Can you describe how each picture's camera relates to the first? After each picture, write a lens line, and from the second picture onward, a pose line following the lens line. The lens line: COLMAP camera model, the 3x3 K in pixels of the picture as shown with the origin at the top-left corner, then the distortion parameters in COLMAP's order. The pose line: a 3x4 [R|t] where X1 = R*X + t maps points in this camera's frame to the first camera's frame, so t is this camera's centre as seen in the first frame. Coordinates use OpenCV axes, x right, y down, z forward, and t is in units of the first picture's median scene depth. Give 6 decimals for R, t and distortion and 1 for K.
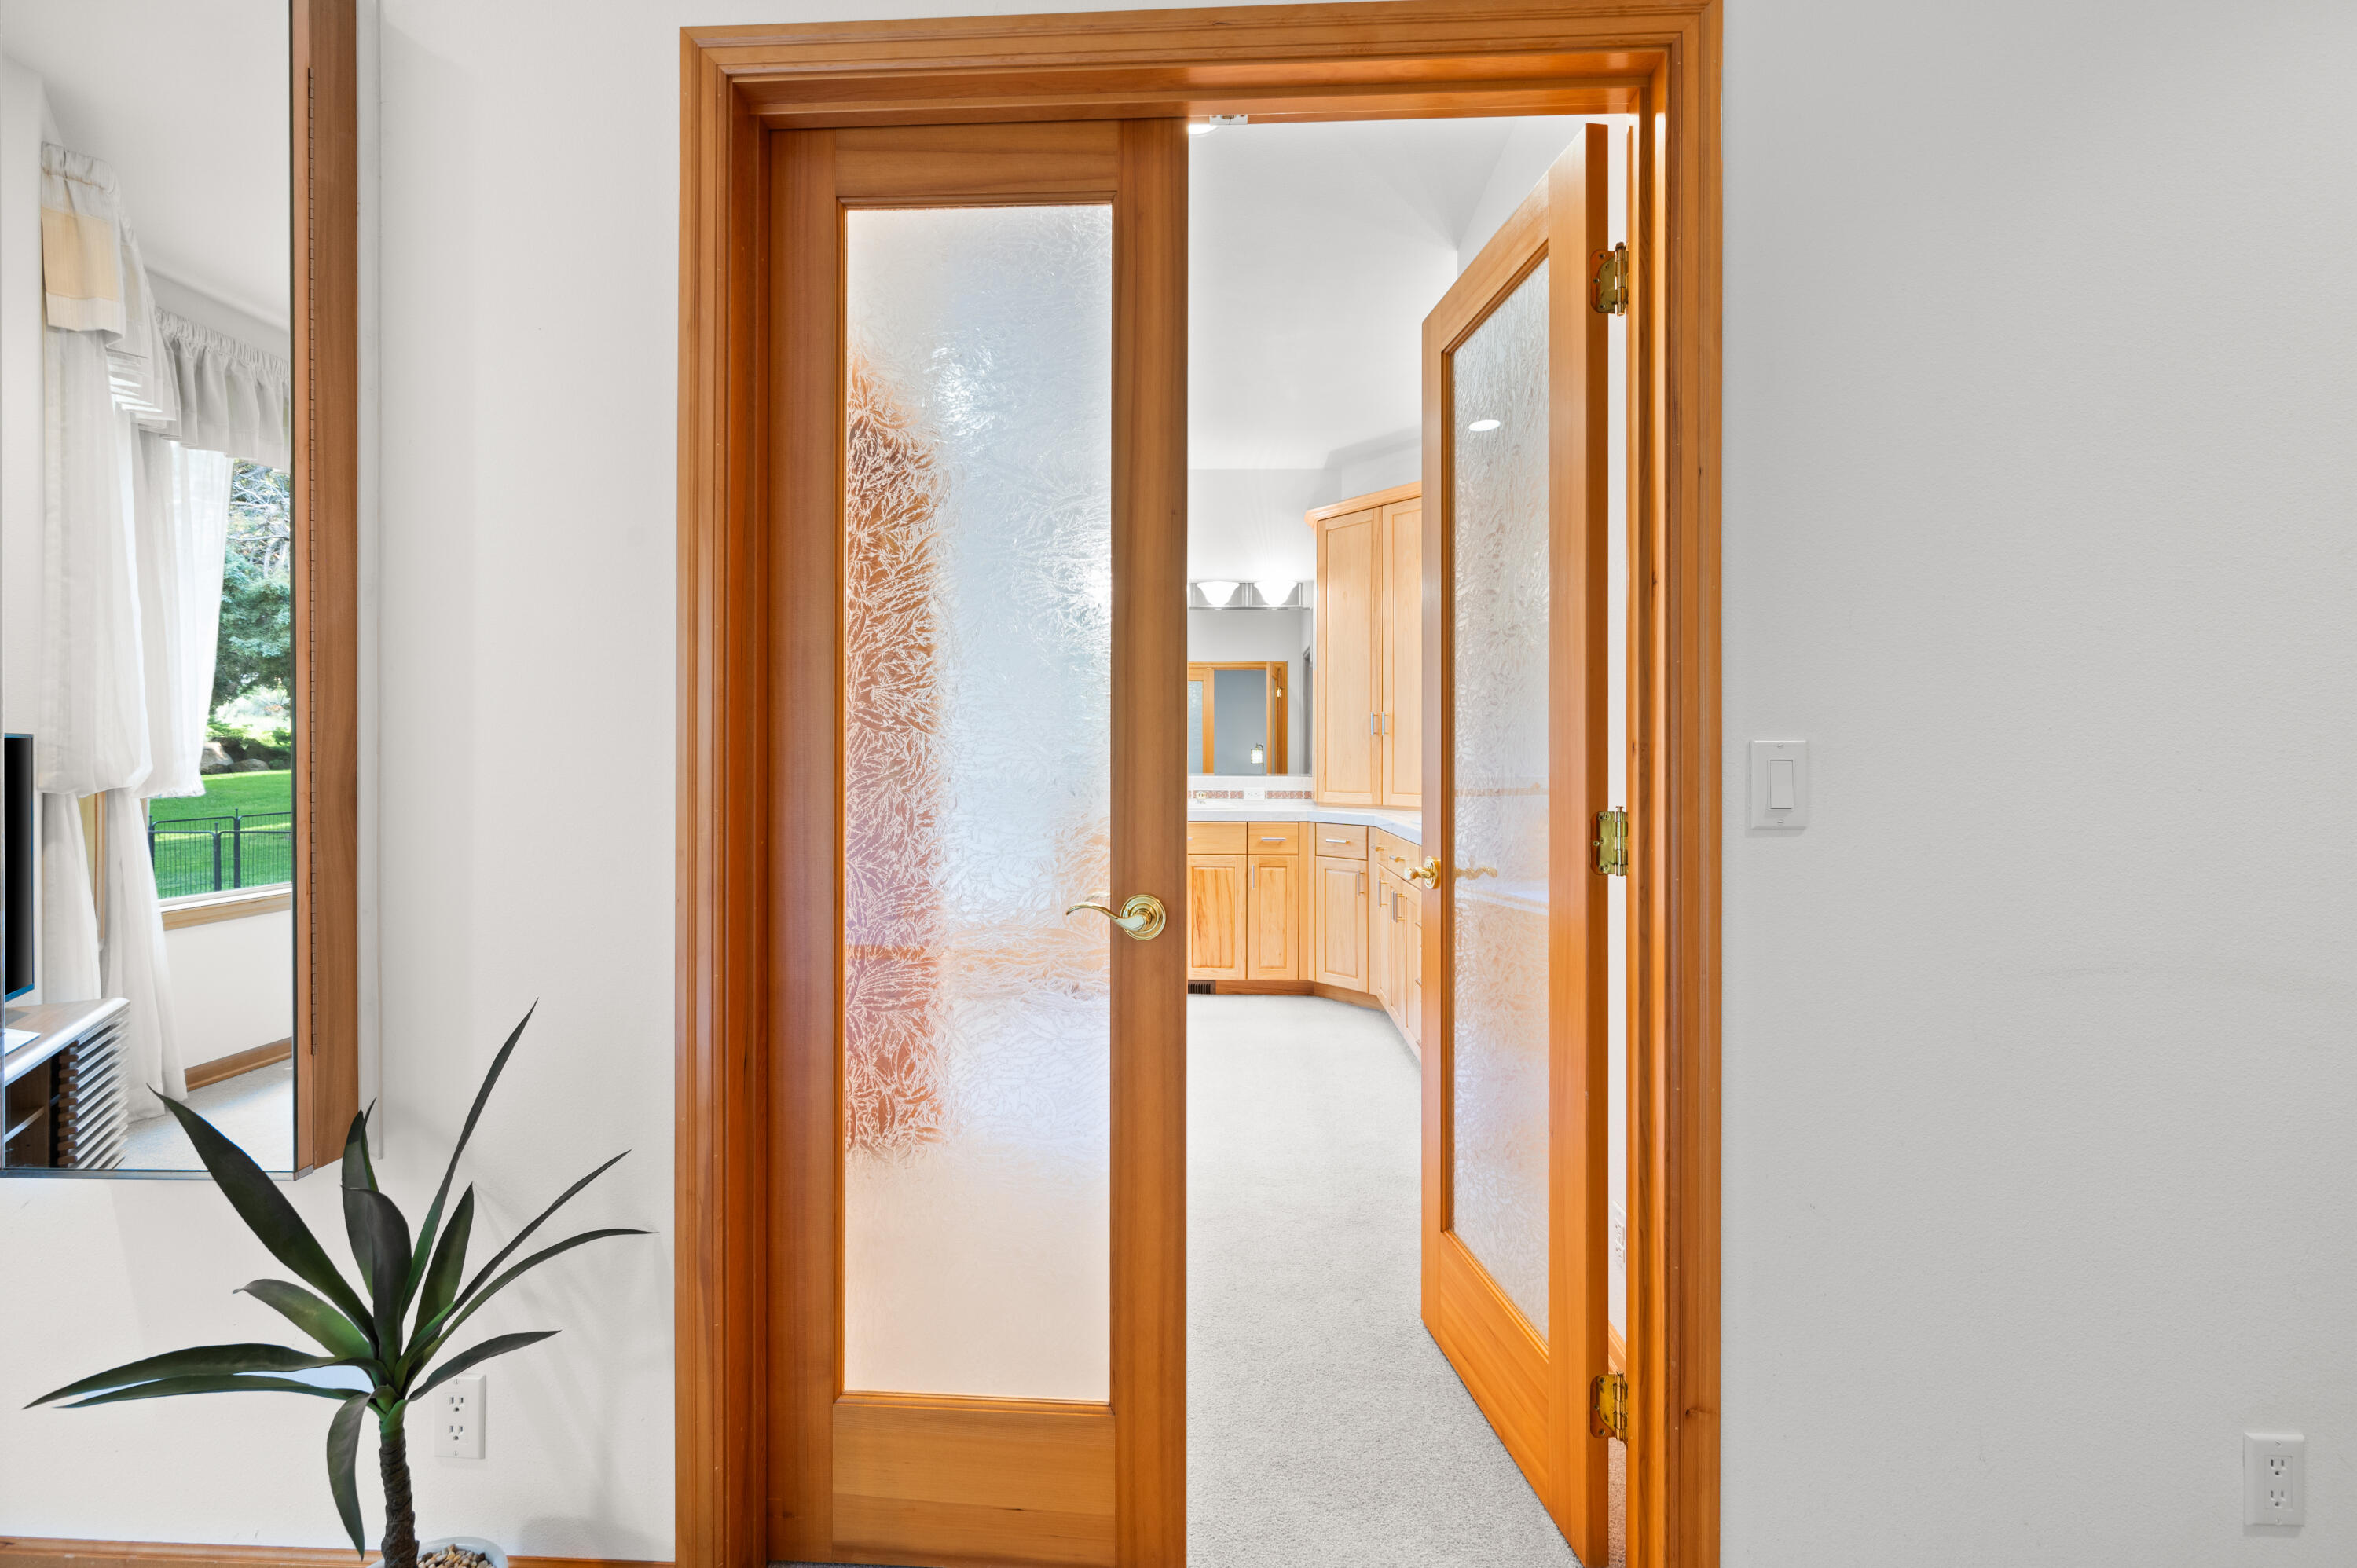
lens RADIAL K [[936.7, 0, 1178.7], [0, 936.7, 770.1], [0, 0, 1]] dist [0.001060, 0.000026]
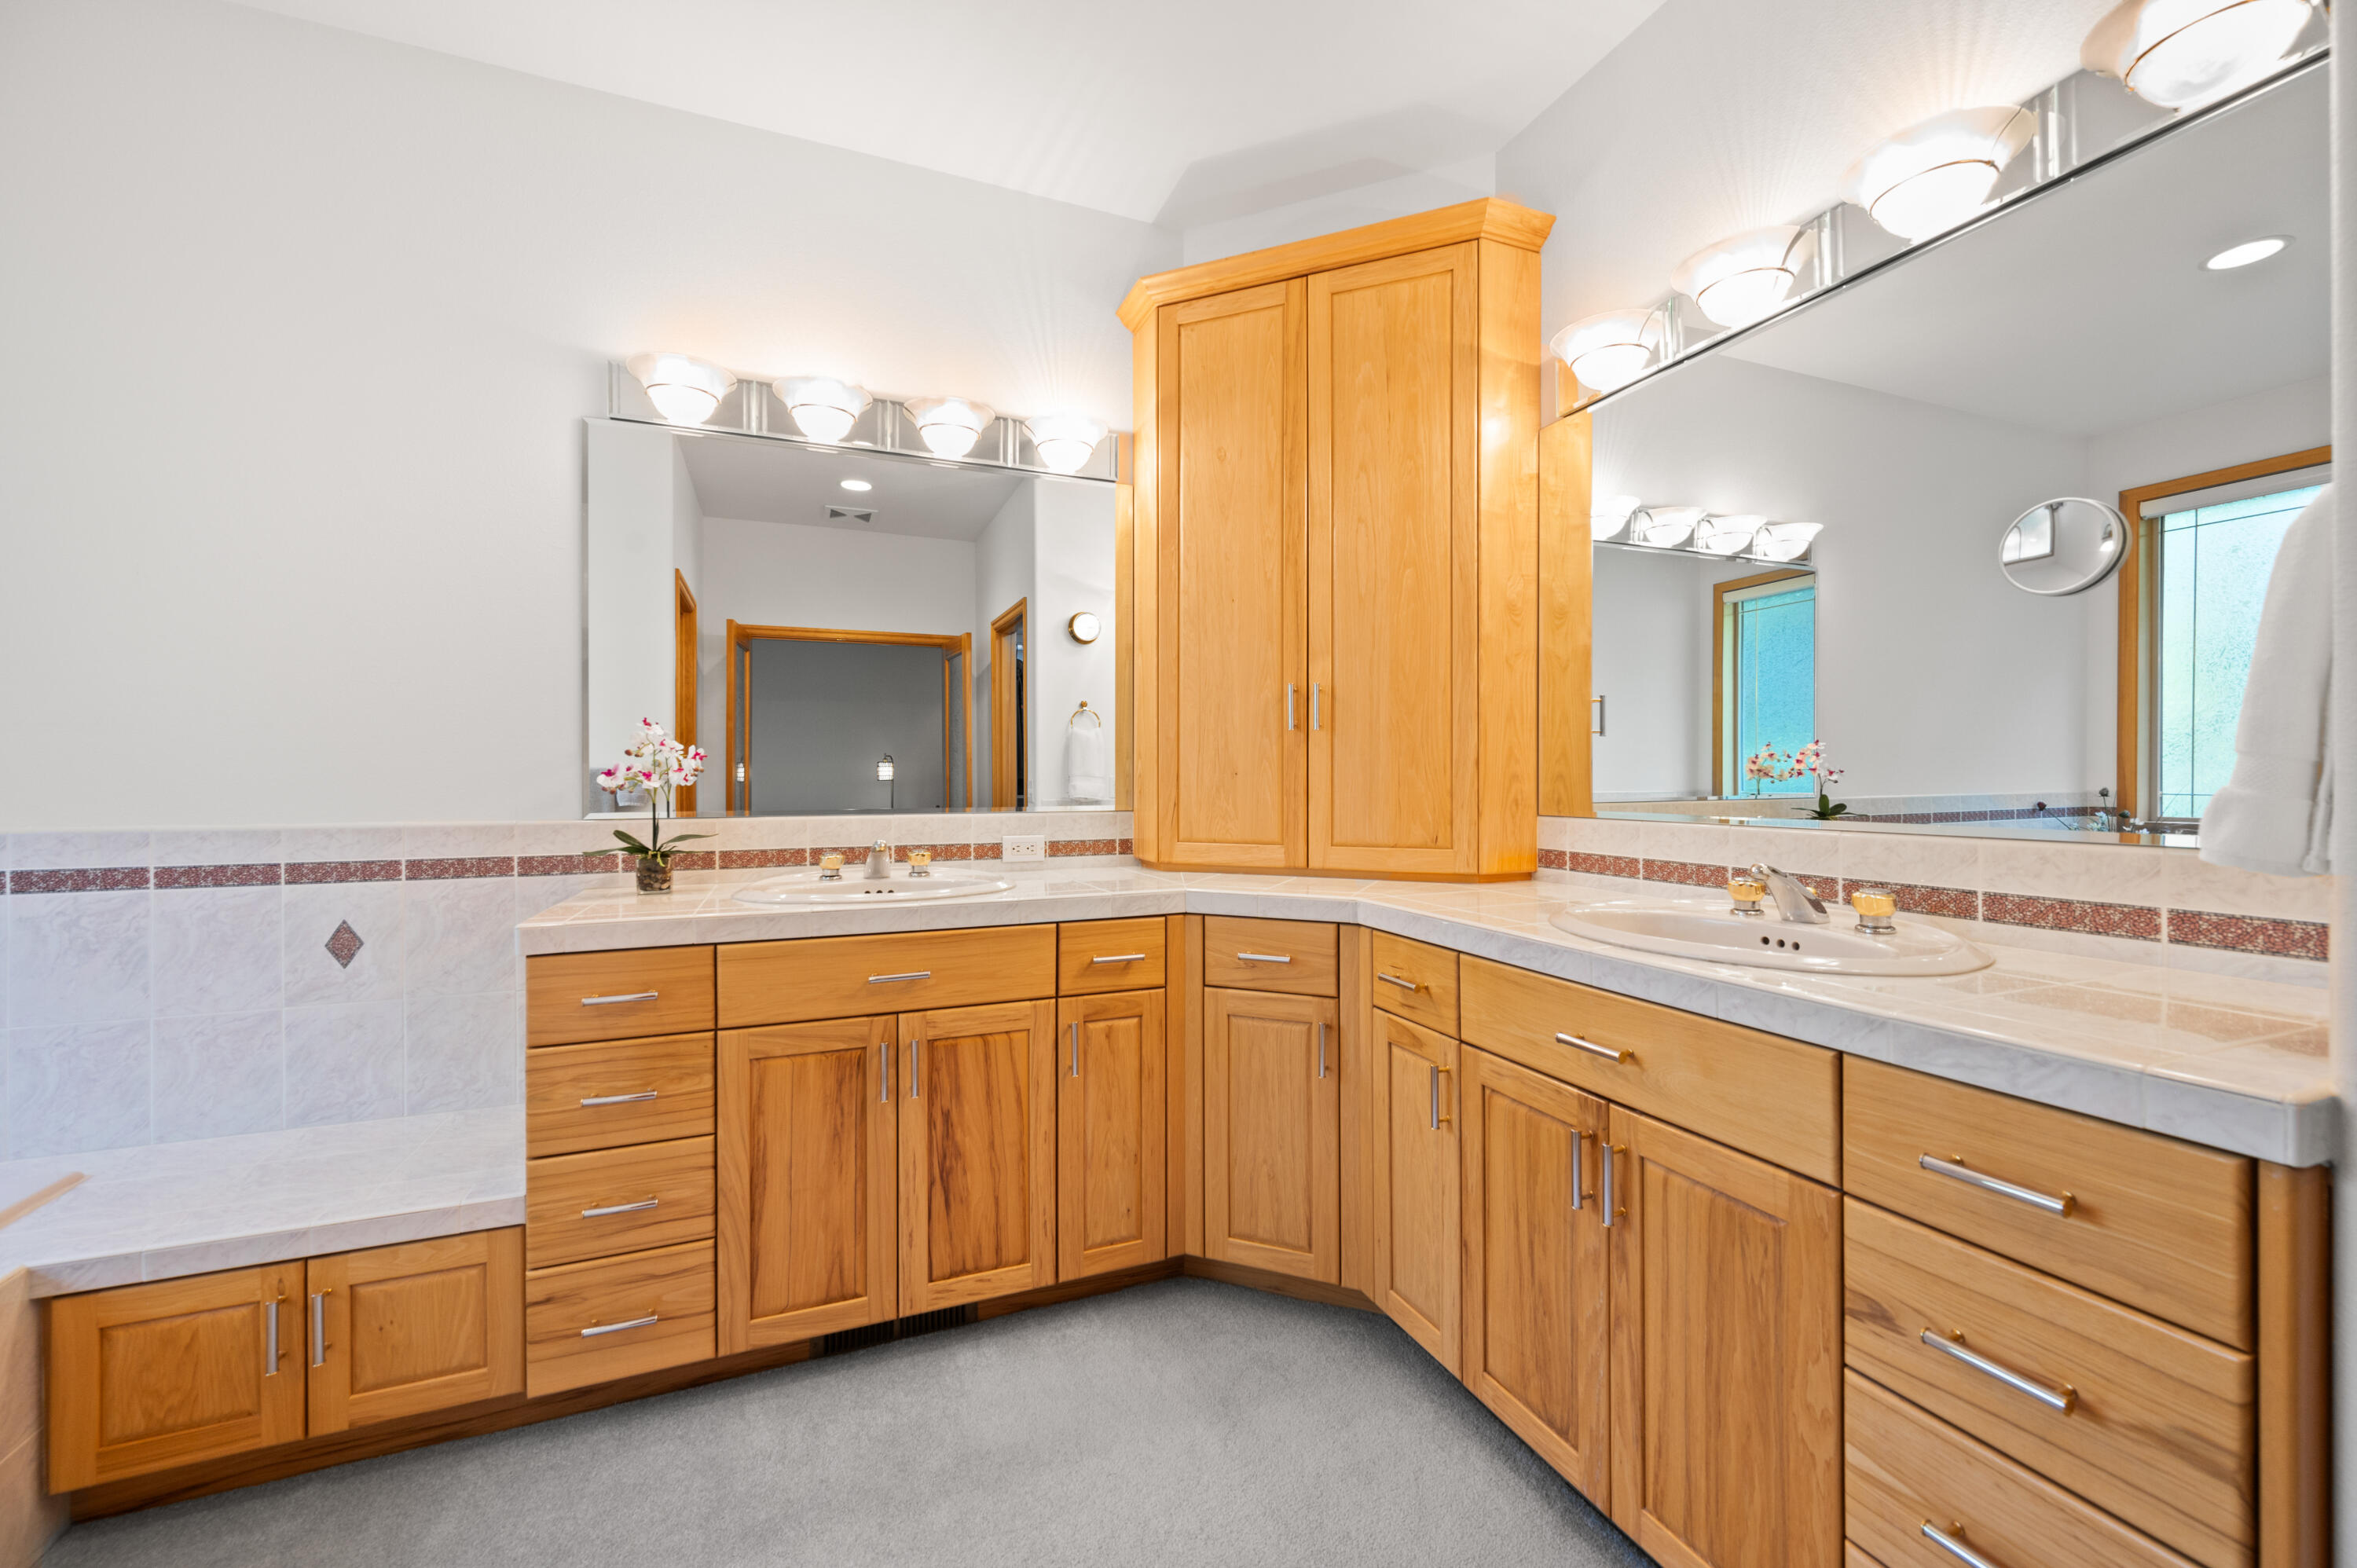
lens RADIAL K [[936.7, 0, 1174.4], [0, 936.7, 769.5], [0, 0, 1]] dist [0.001060, 0.000026]
pose [[0.911863, -0.005633, 0.410456, -0.055817], [0.011582, 0.999861, -0.012010, -0.010511], [-0.410331, 0.015705, 0.911801, 0.564664]]
